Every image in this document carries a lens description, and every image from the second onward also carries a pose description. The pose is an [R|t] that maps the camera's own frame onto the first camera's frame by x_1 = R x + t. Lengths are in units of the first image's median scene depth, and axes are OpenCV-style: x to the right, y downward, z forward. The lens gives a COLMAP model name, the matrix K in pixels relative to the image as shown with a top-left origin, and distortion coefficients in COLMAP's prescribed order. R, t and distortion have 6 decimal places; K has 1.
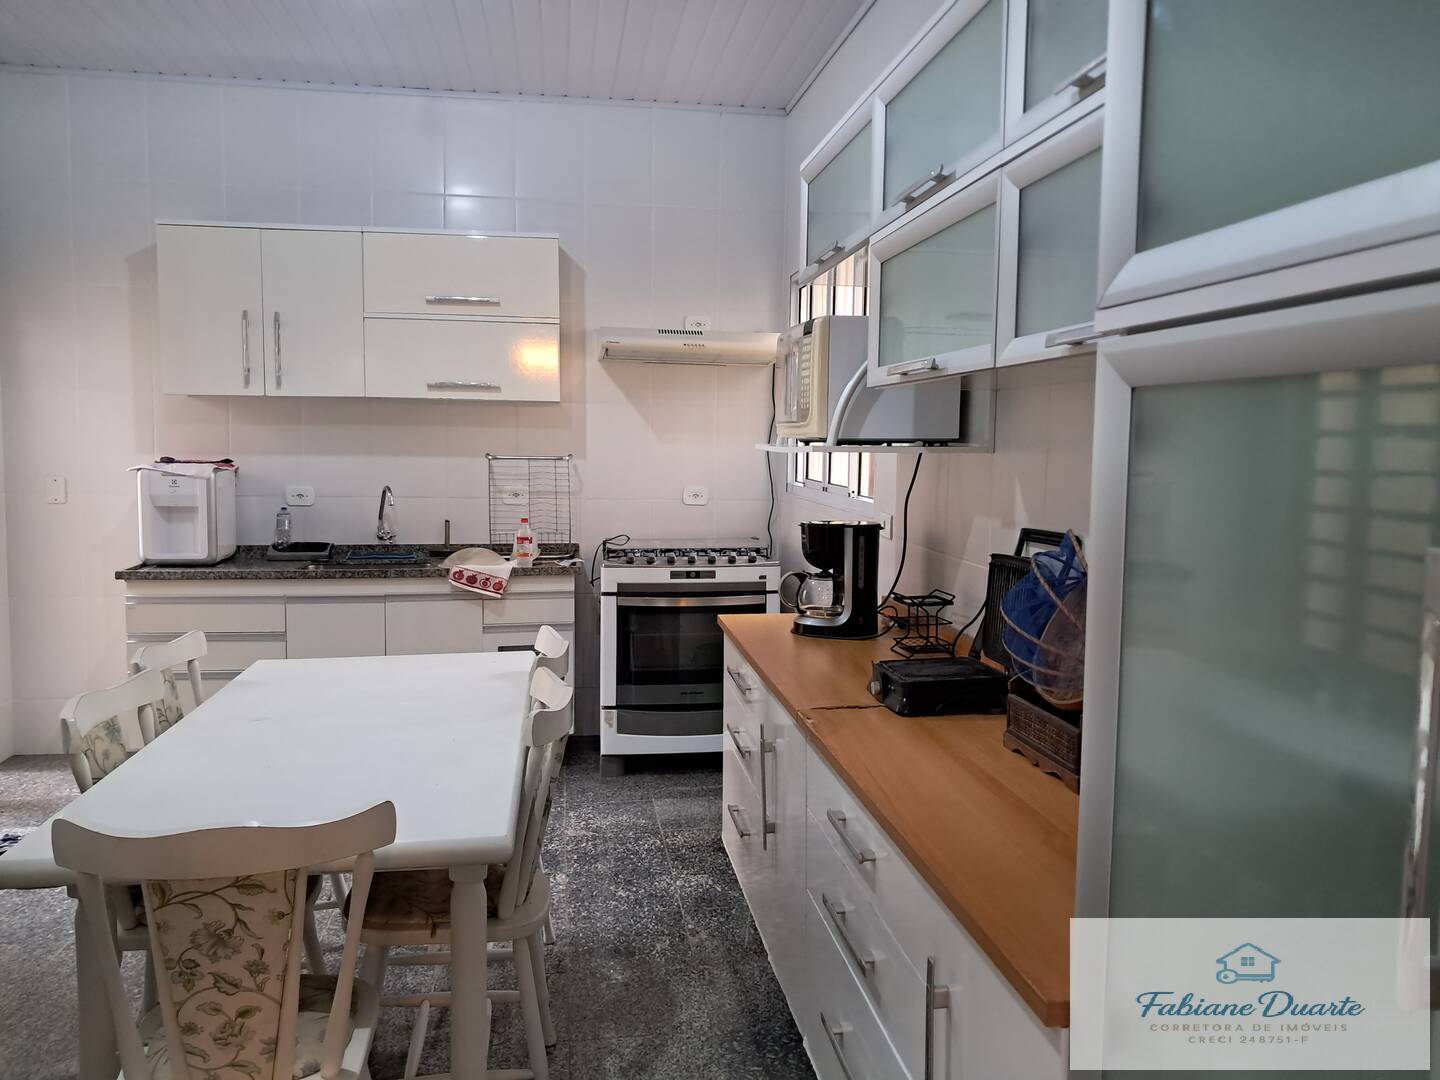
lens RADIAL K [[1181.8, 0, 723.0], [0, 1181.8, 565.5], [0, 0, 1]] dist [0.050895, -0.082076]
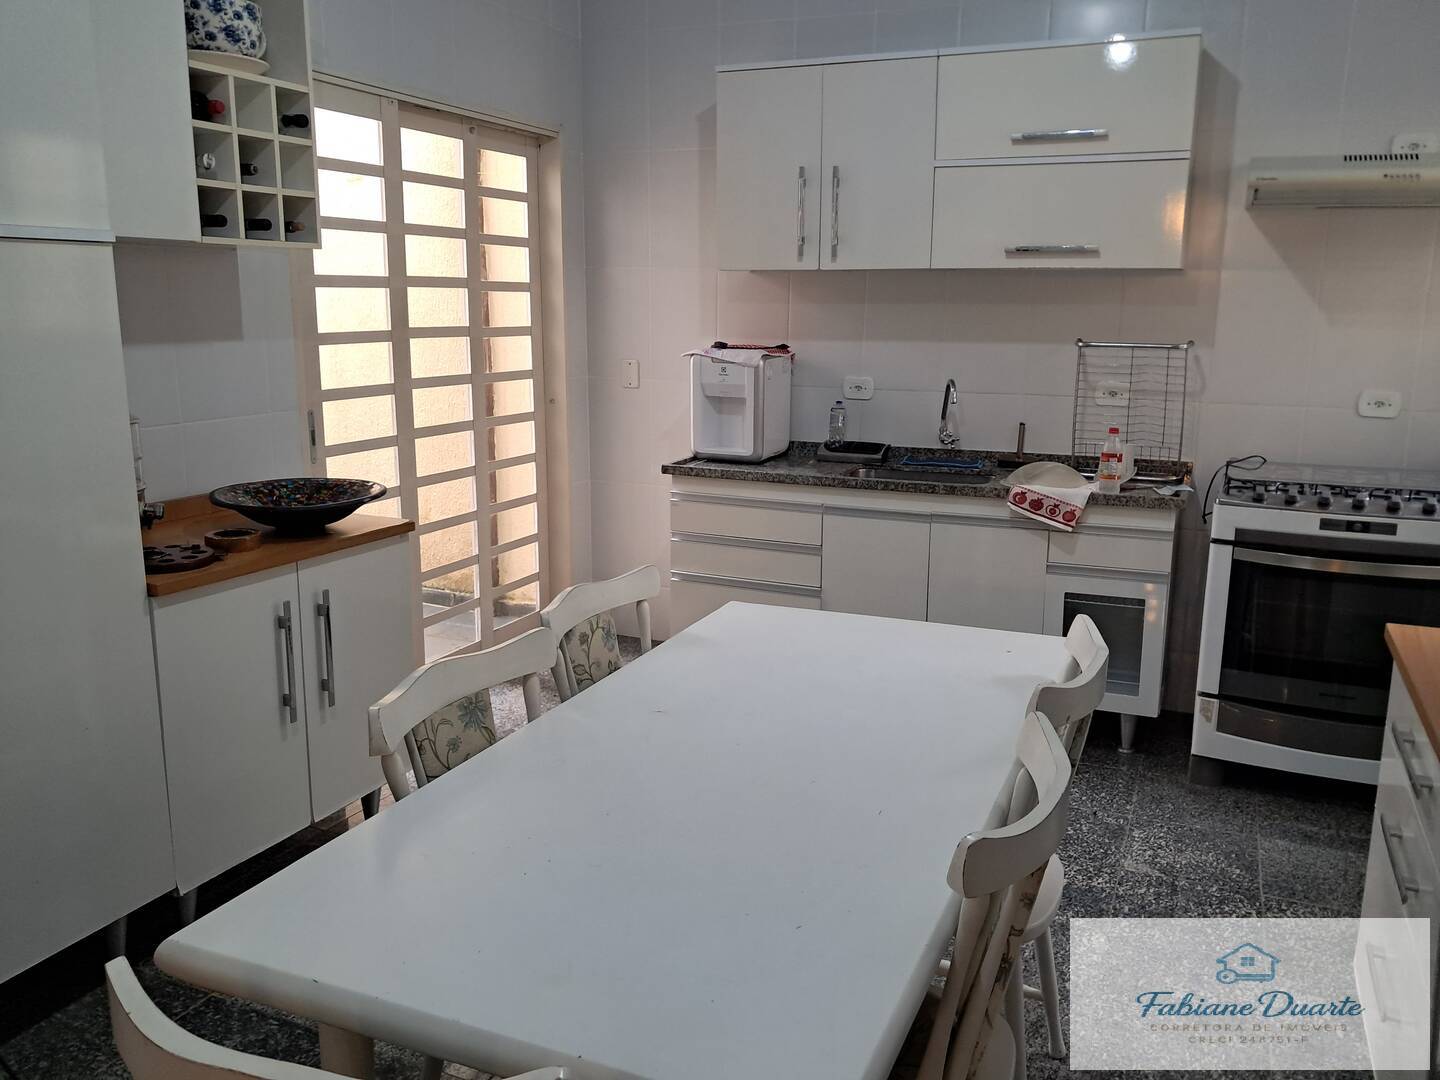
lens RADIAL K [[1181.8, 0, 723.0], [0, 1181.8, 565.5], [0, 0, 1]] dist [0.050895, -0.082076]
pose [[0.862195, 0.104270, -0.495730, 0.001108], [-0.053089, 0.991797, 0.116276, -0.027549], [0.503788, -0.073935, 0.860658, 0.216940]]
